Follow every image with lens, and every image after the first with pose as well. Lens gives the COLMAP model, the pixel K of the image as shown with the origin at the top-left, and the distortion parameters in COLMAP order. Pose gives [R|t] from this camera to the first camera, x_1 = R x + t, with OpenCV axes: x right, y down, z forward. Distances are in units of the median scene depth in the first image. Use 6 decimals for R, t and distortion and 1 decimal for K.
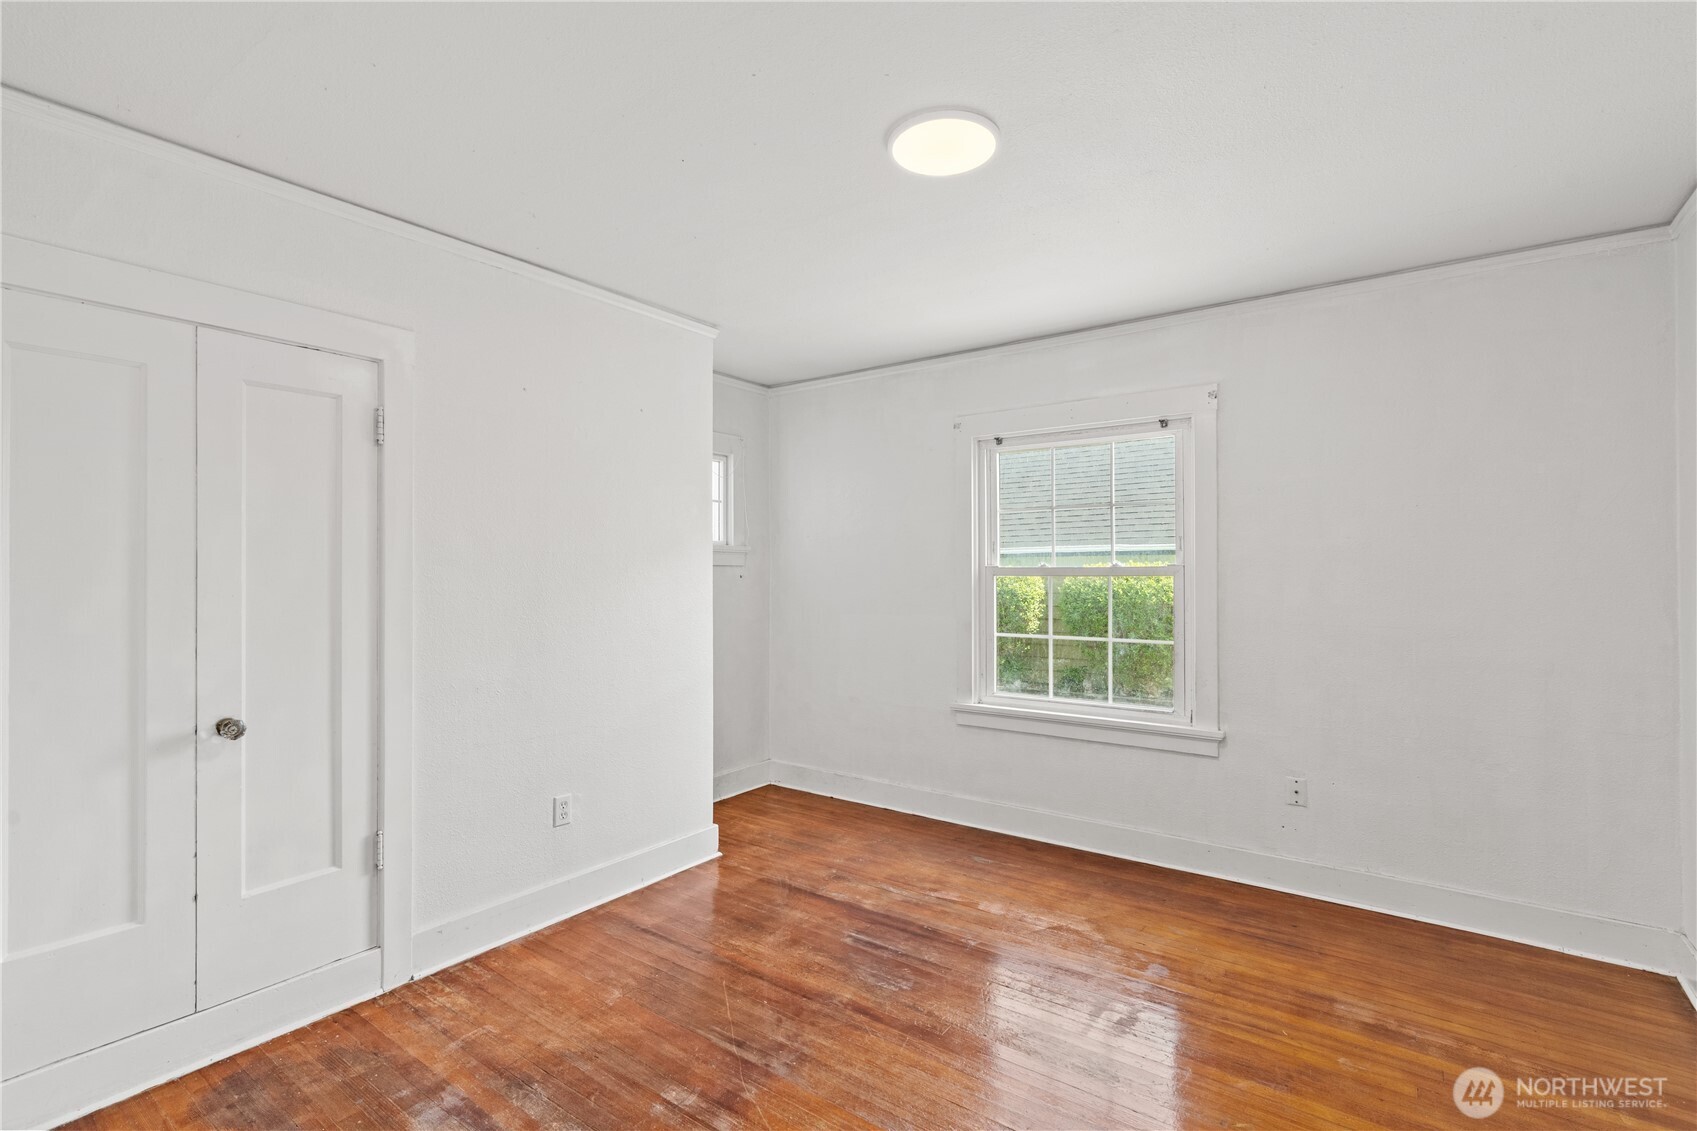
lens RADIAL K [[771.4, 0, 842.5], [0, 771.4, 565.3], [0, 0, 1]] dist [-0.004555, 0.001338]
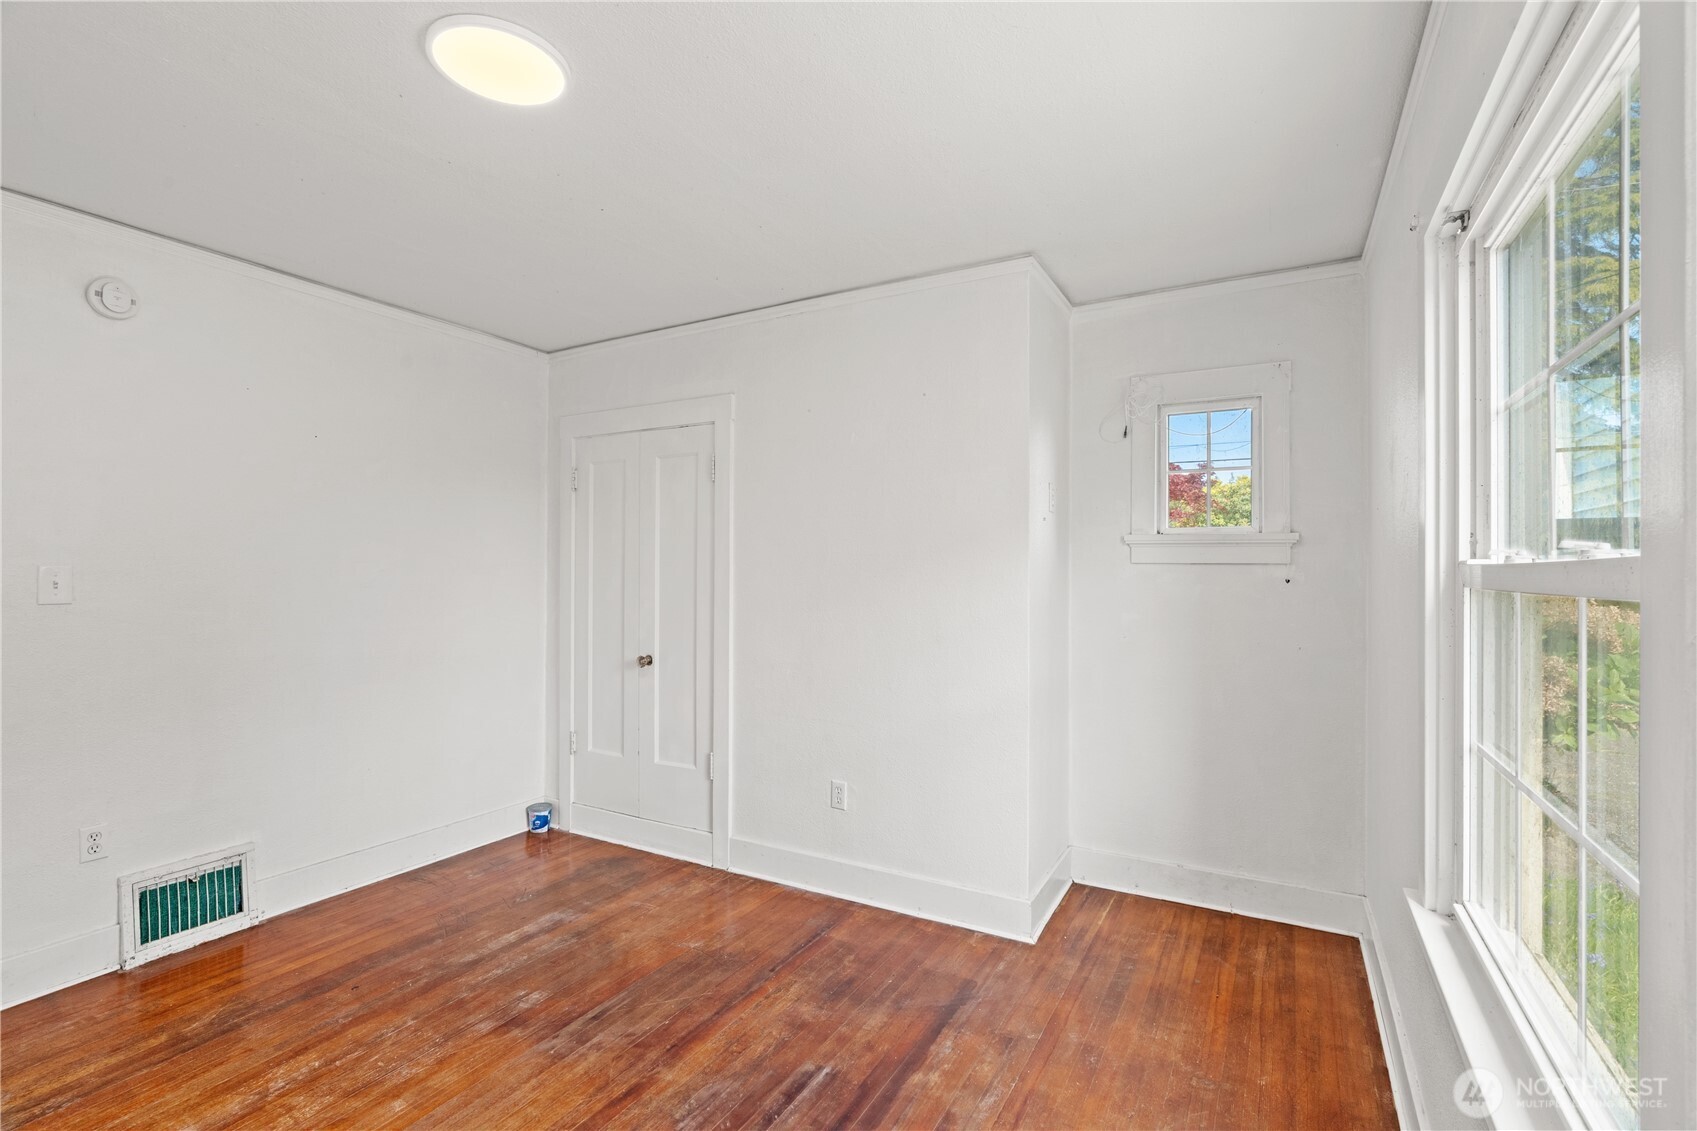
lens RADIAL K [[771.4, 0, 843.9], [0, 771.4, 569.3], [0, 0, 1]] dist [-0.004555, 0.001338]
pose [[0.130175, 0.002668, -0.991488, 0.779585], [0.004511, 0.999984, 0.003283, 0.002448], [0.991481, -0.004900, 0.130160, 0.977280]]
